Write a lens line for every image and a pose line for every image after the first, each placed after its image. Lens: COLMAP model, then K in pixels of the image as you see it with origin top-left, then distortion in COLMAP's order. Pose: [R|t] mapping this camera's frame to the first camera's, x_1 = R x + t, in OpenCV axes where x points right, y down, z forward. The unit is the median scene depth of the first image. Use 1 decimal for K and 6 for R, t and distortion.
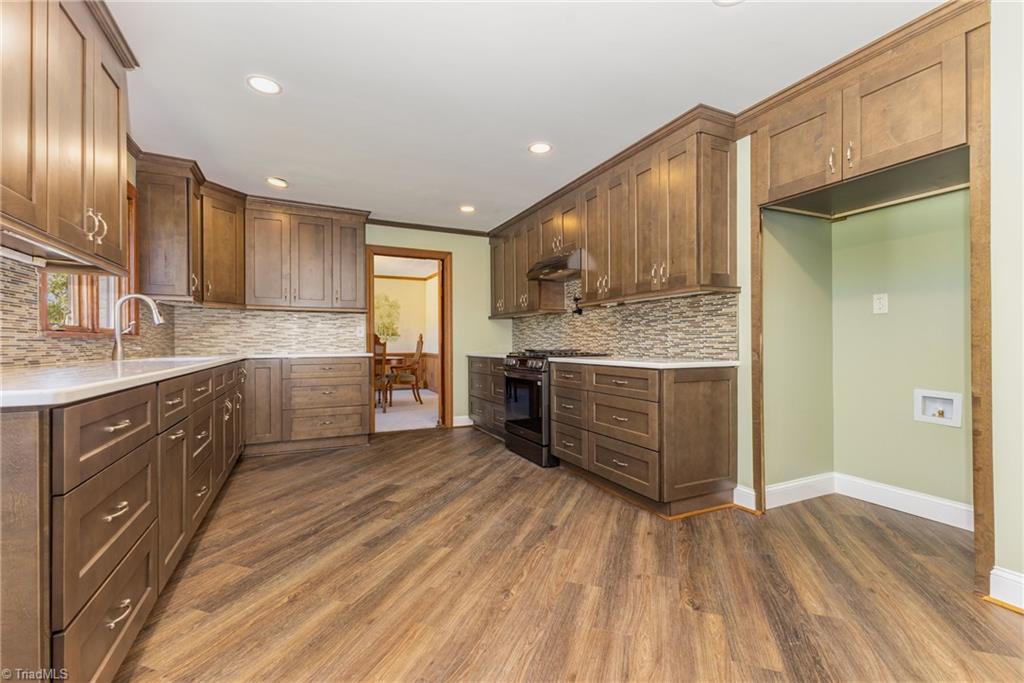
lens RADIAL K [[447.5, 0, 514.0], [0, 447.5, 343.9], [0, 0, 1]] dist [-0.000747, 0.000122]
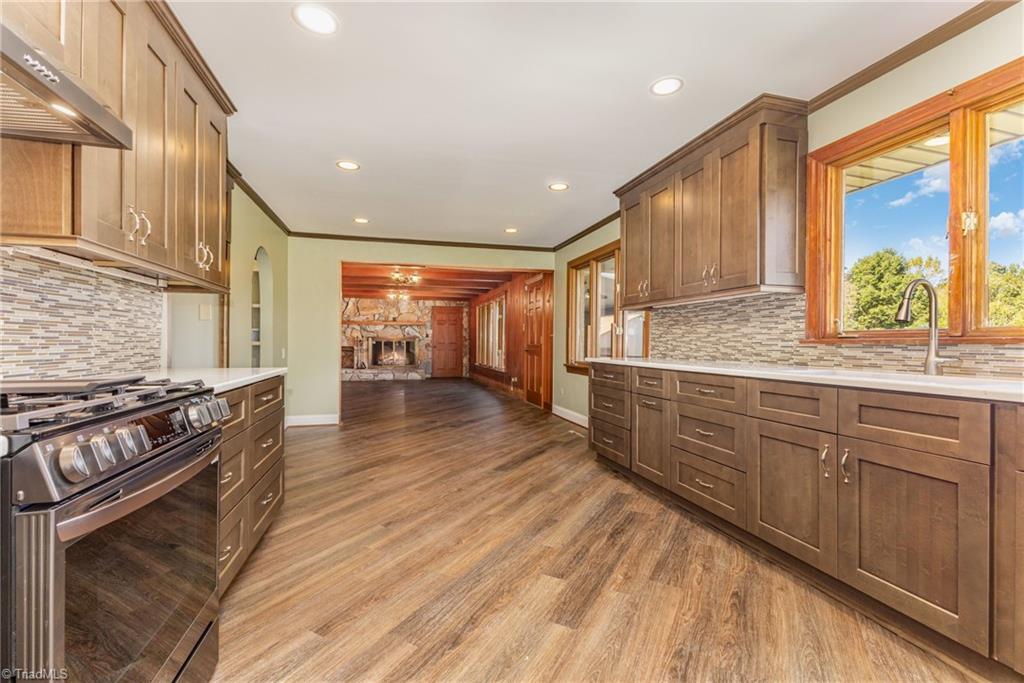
lens RADIAL K [[447.5, 0, 513.6], [0, 447.5, 341.3], [0, 0, 1]] dist [-0.000747, 0.000122]
pose [[-0.985465, -0.001065, 0.169873, -0.372752], [-0.001592, 0.999994, -0.002969, -0.015380], [-0.169869, -0.003196, -0.985461, 1.925055]]
